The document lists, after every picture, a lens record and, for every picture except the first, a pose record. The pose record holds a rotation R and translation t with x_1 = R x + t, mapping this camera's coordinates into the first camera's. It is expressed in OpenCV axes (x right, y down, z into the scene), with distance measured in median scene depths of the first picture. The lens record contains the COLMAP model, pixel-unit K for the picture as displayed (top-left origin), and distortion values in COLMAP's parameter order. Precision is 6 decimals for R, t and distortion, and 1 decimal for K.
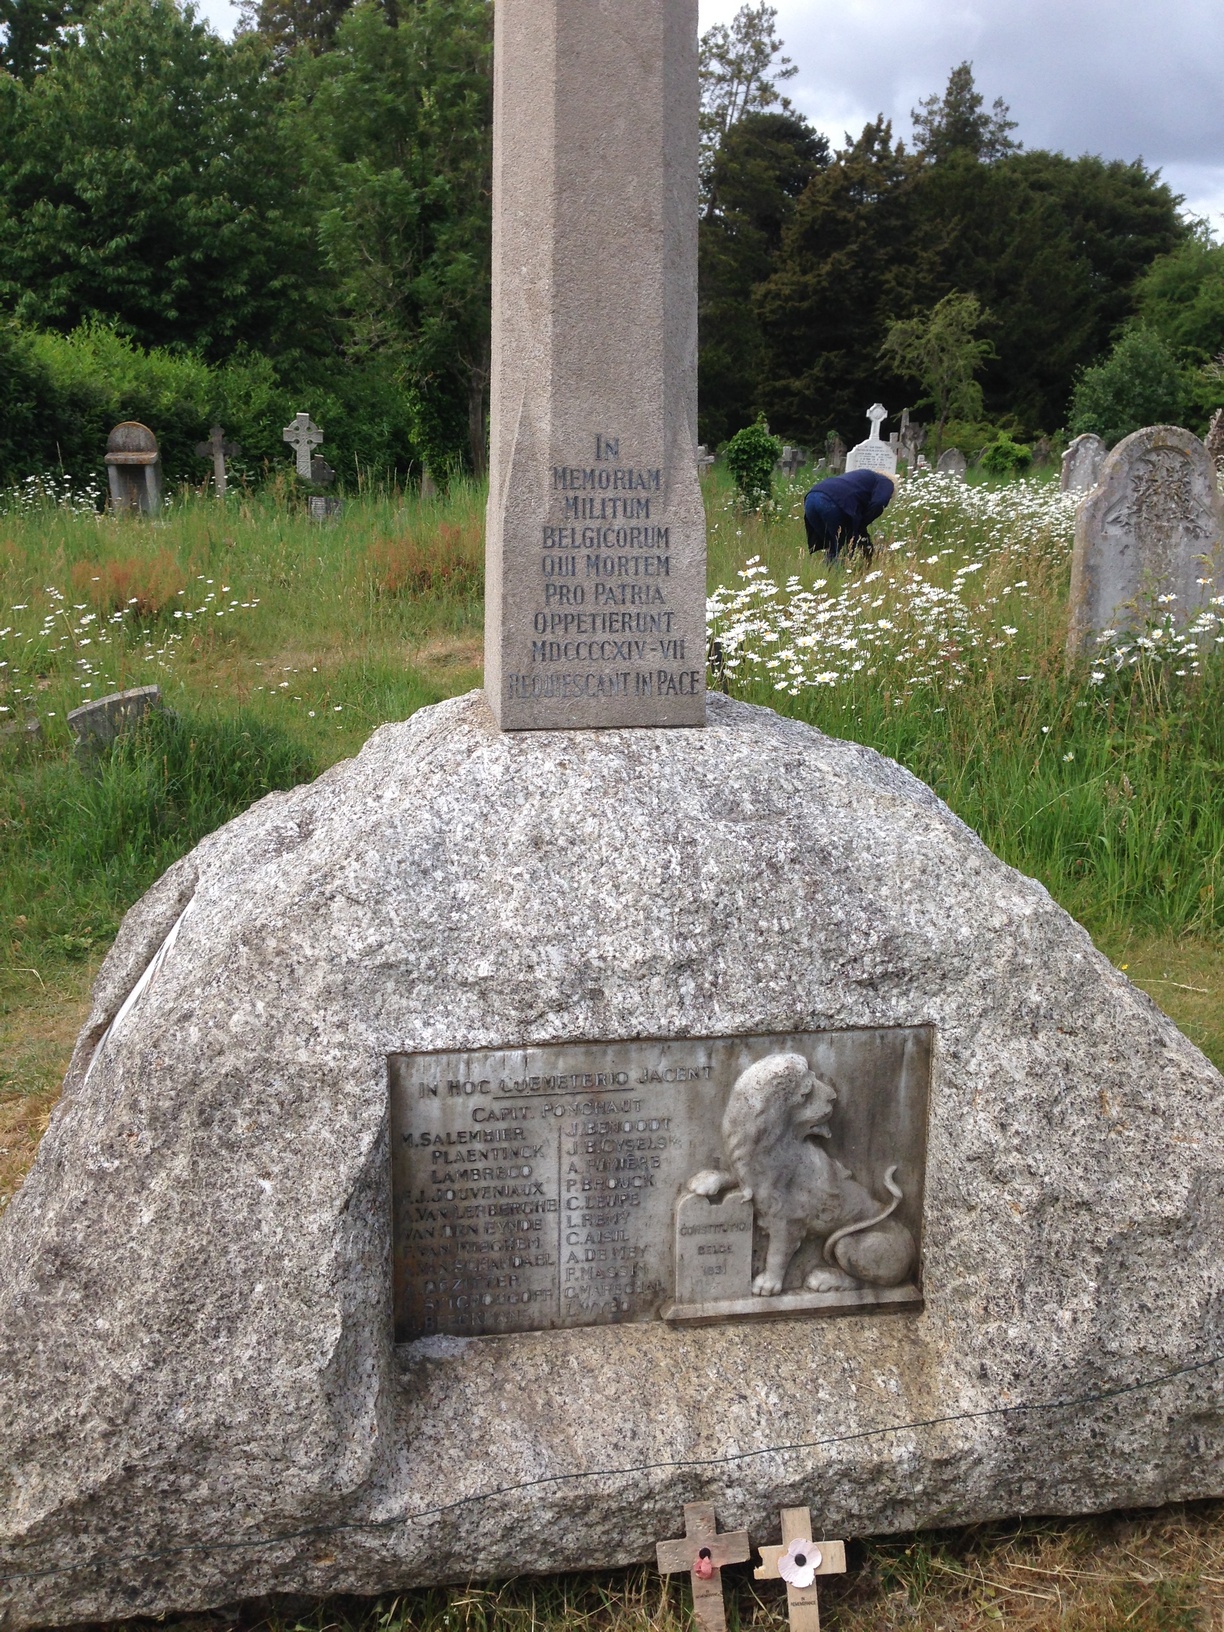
lens RADIAL K [[1516.2, 0, 612.0], [0, 1516.2, 816.0], [0, 0, 1]] dist [0.142192, -0.255682]
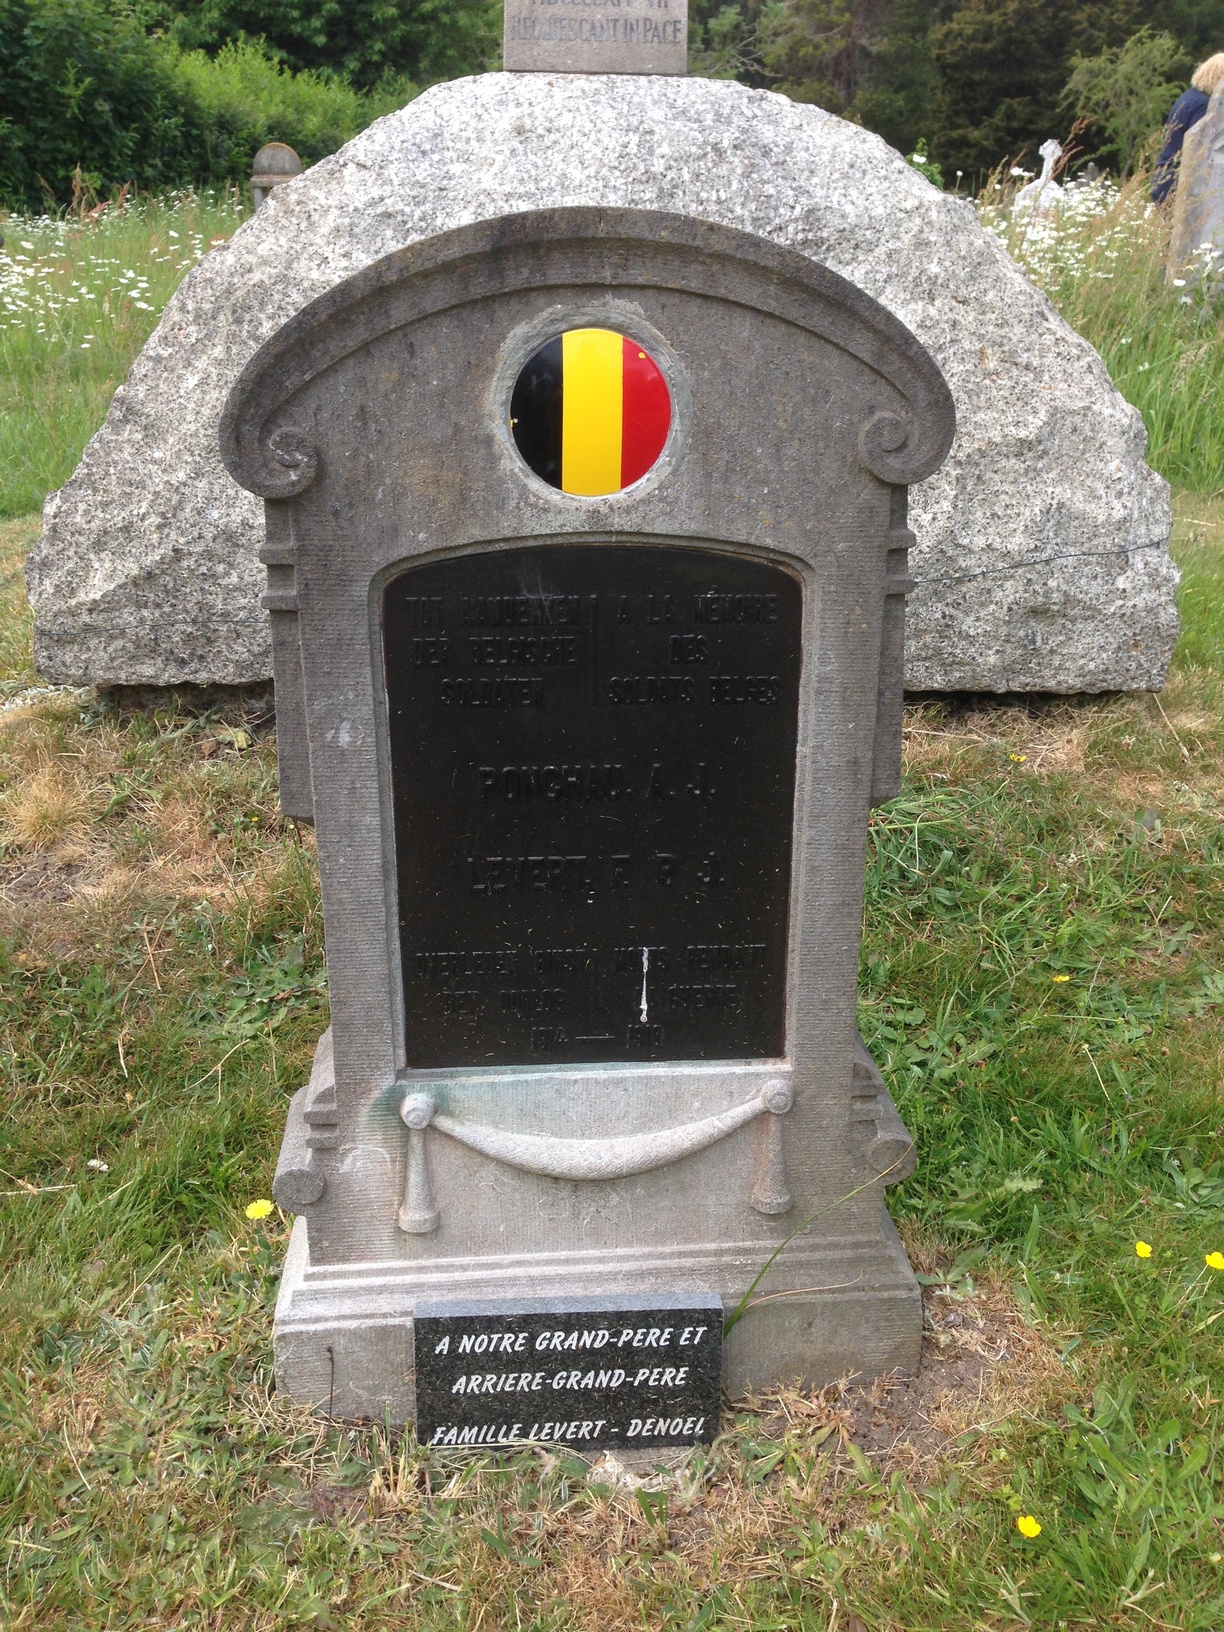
lens RADIAL K [[1516.2, 0, 612.0], [0, 1516.2, 816.0], [0, 0, 1]] dist [0.142192, -0.255682]
pose [[0.994891, 0.047911, -0.088866, 0.161308], [-0.035569, 0.990125, 0.135601, 0.396464], [0.094485, -0.131747, 0.986770, -0.251938]]
